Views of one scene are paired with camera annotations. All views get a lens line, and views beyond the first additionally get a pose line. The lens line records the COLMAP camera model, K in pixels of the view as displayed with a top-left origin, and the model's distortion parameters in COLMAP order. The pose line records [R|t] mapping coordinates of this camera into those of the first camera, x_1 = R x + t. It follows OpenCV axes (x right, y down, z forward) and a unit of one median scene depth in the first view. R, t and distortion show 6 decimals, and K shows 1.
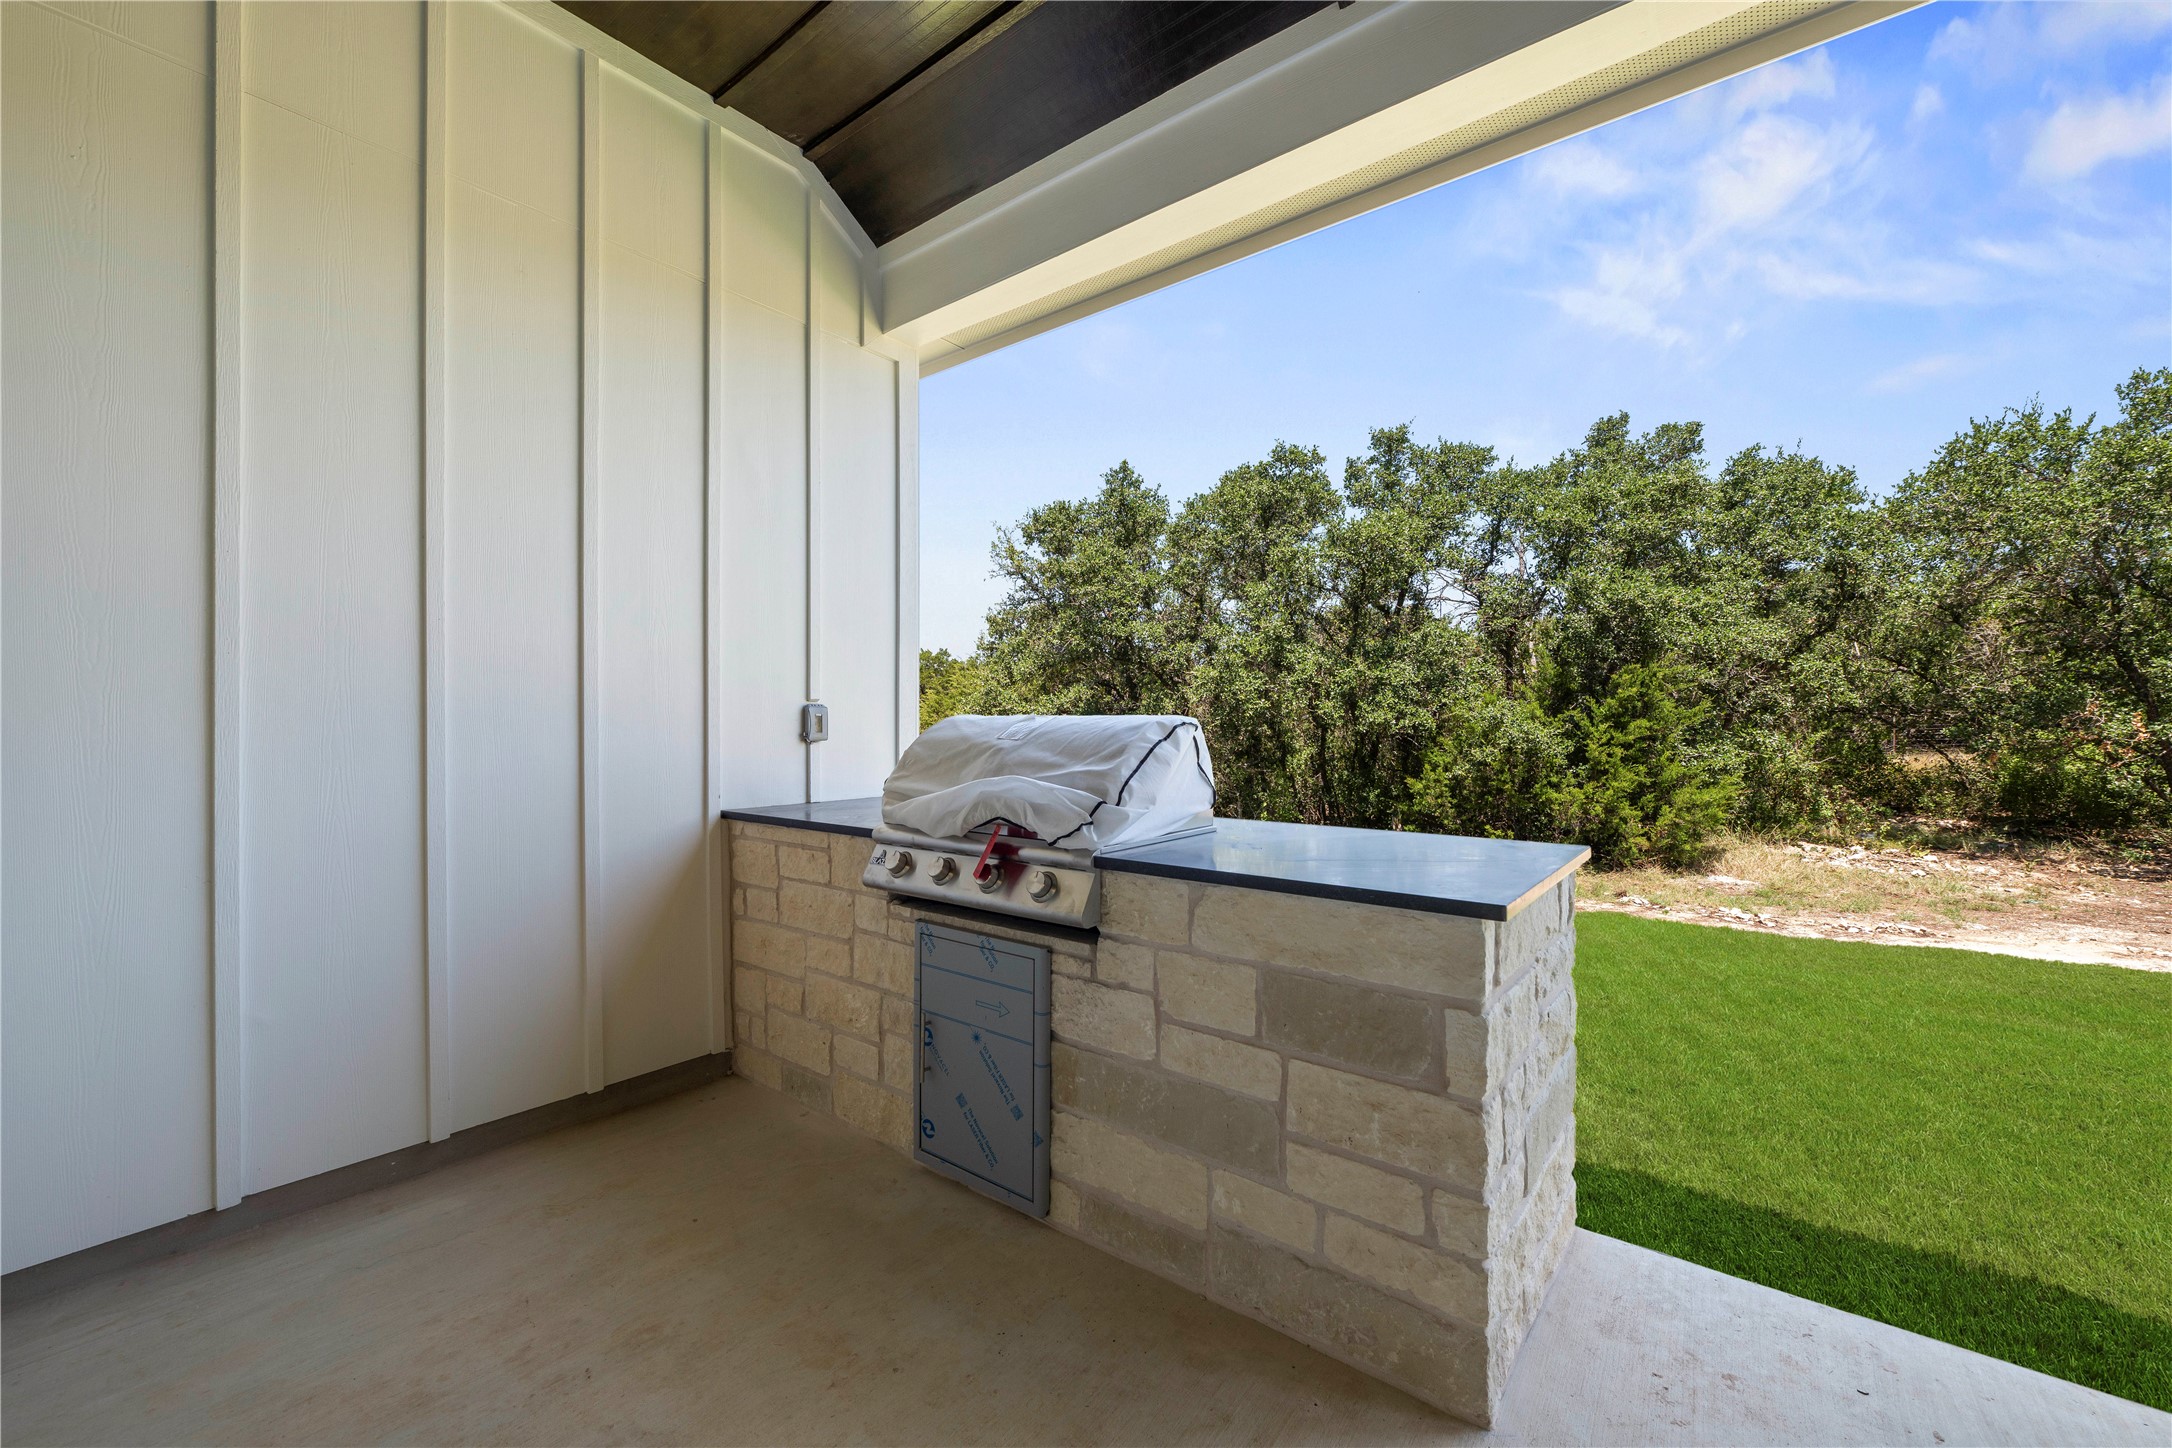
lens RADIAL K [[863.8, 0, 1084.7], [0, 863.8, 741.2], [0, 0, 1]] dist [-0.000708, -0.000191]
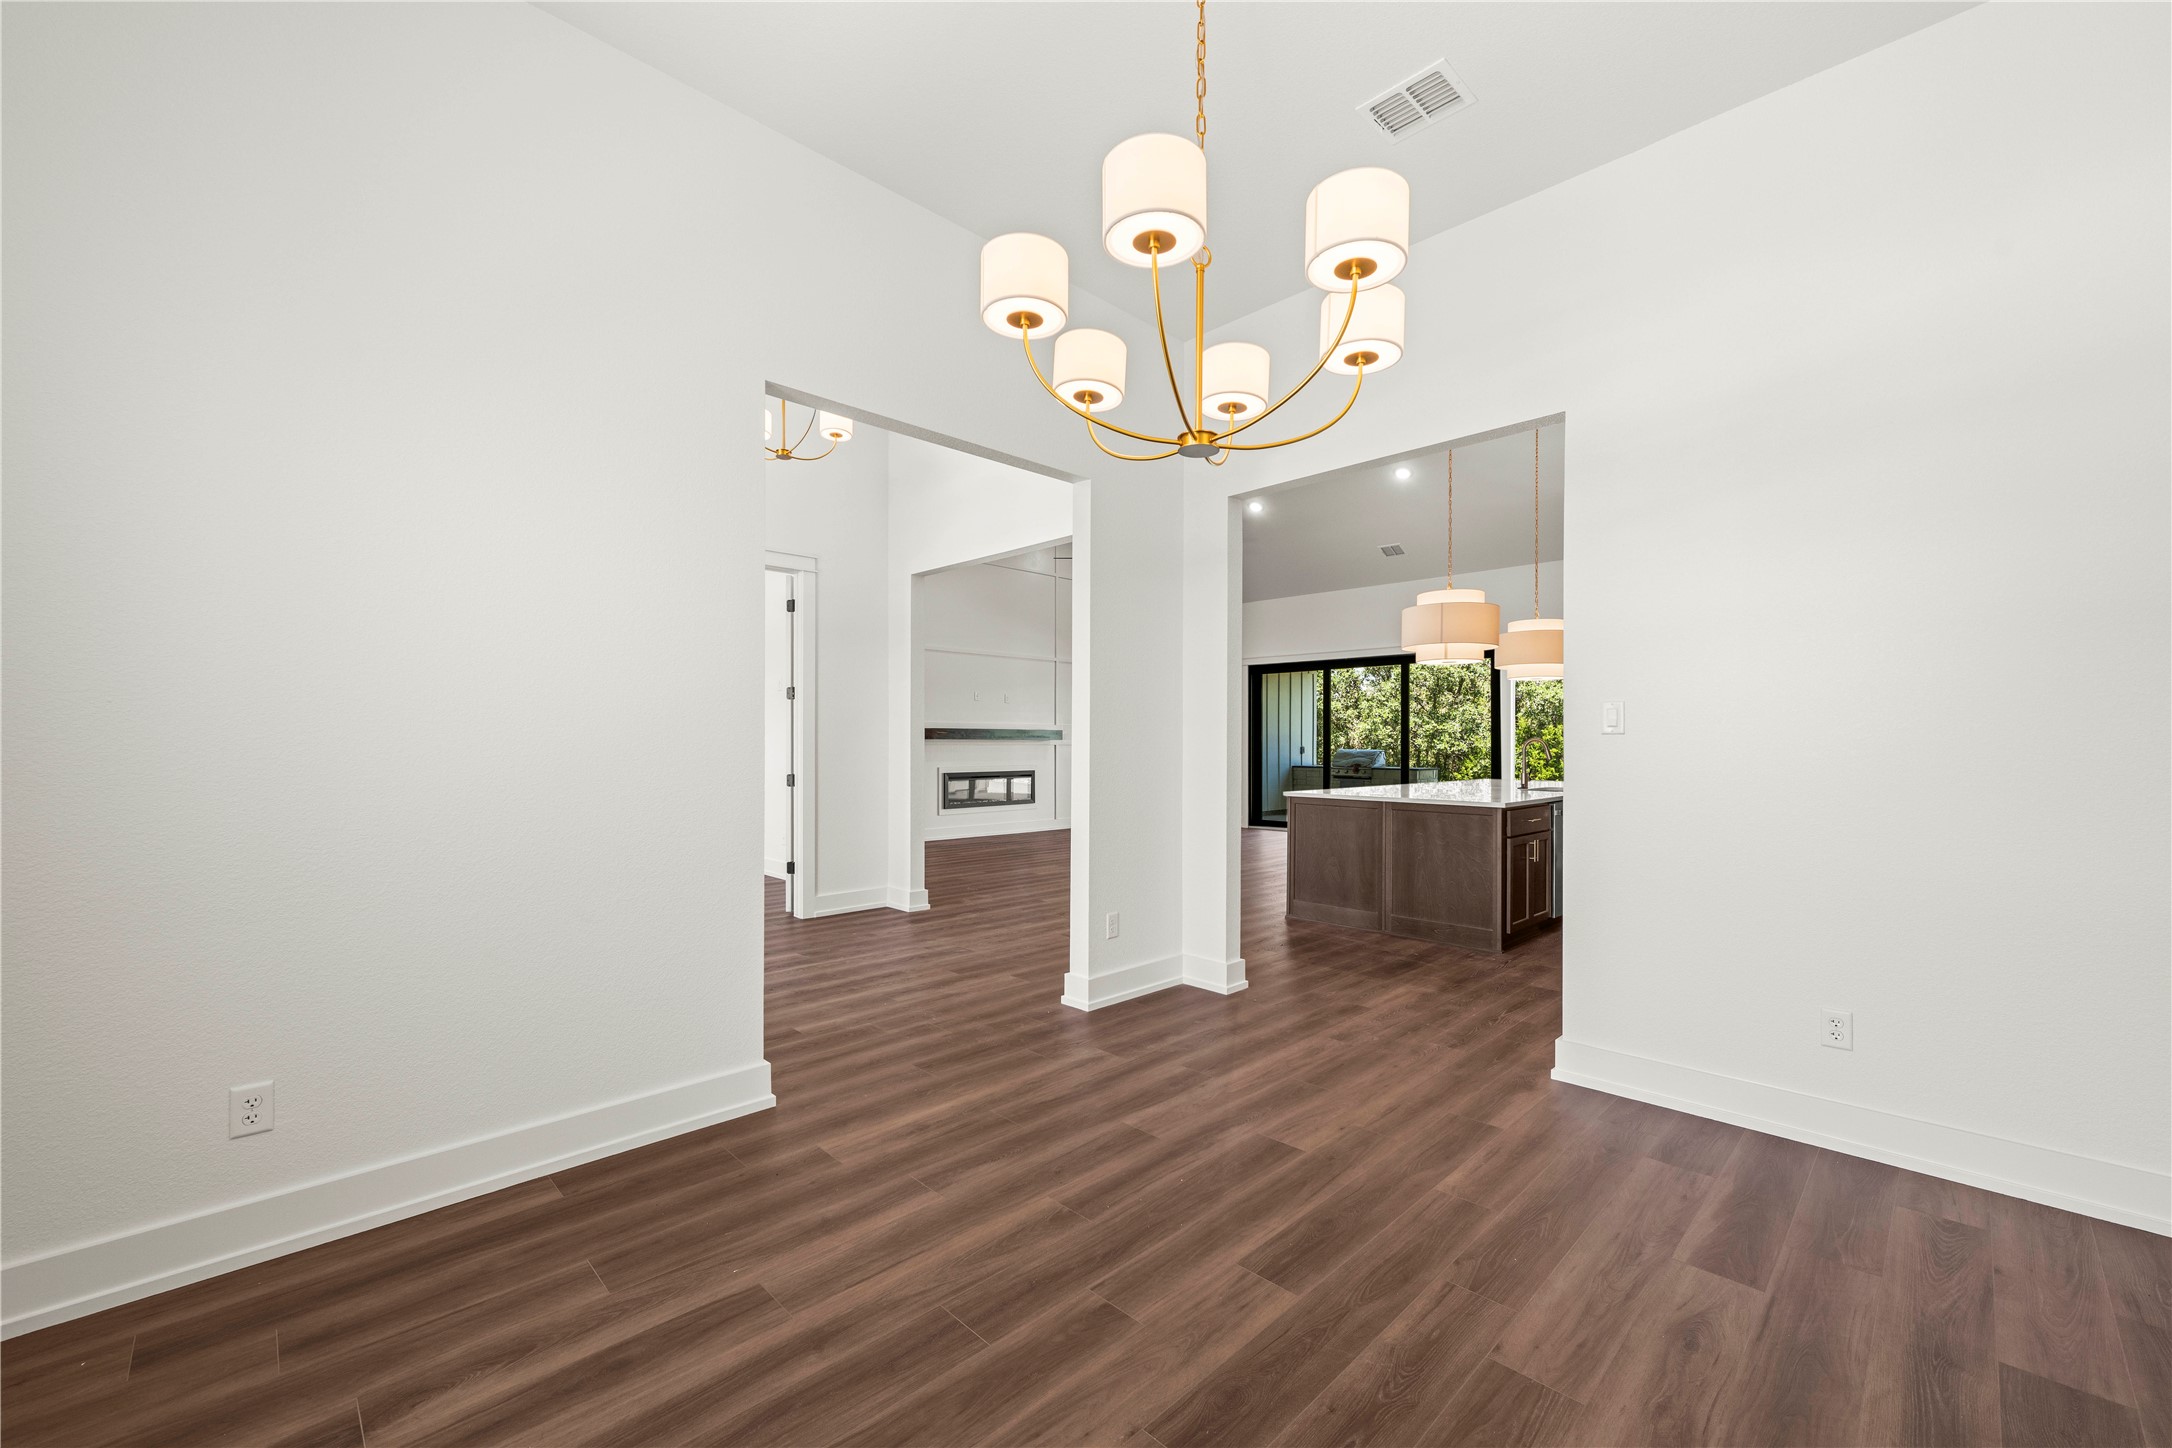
lens RADIAL K [[863.8, 0, 1084.7], [0, 863.8, 741.2], [0, 0, 1]] dist [-0.000708, -0.000191]
pose [[0.991794, 0.006549, -0.127676, -0.303681], [-0.009343, 0.999730, -0.021298, 0.015819], [0.127502, 0.022316, 0.991587, -1.377920]]
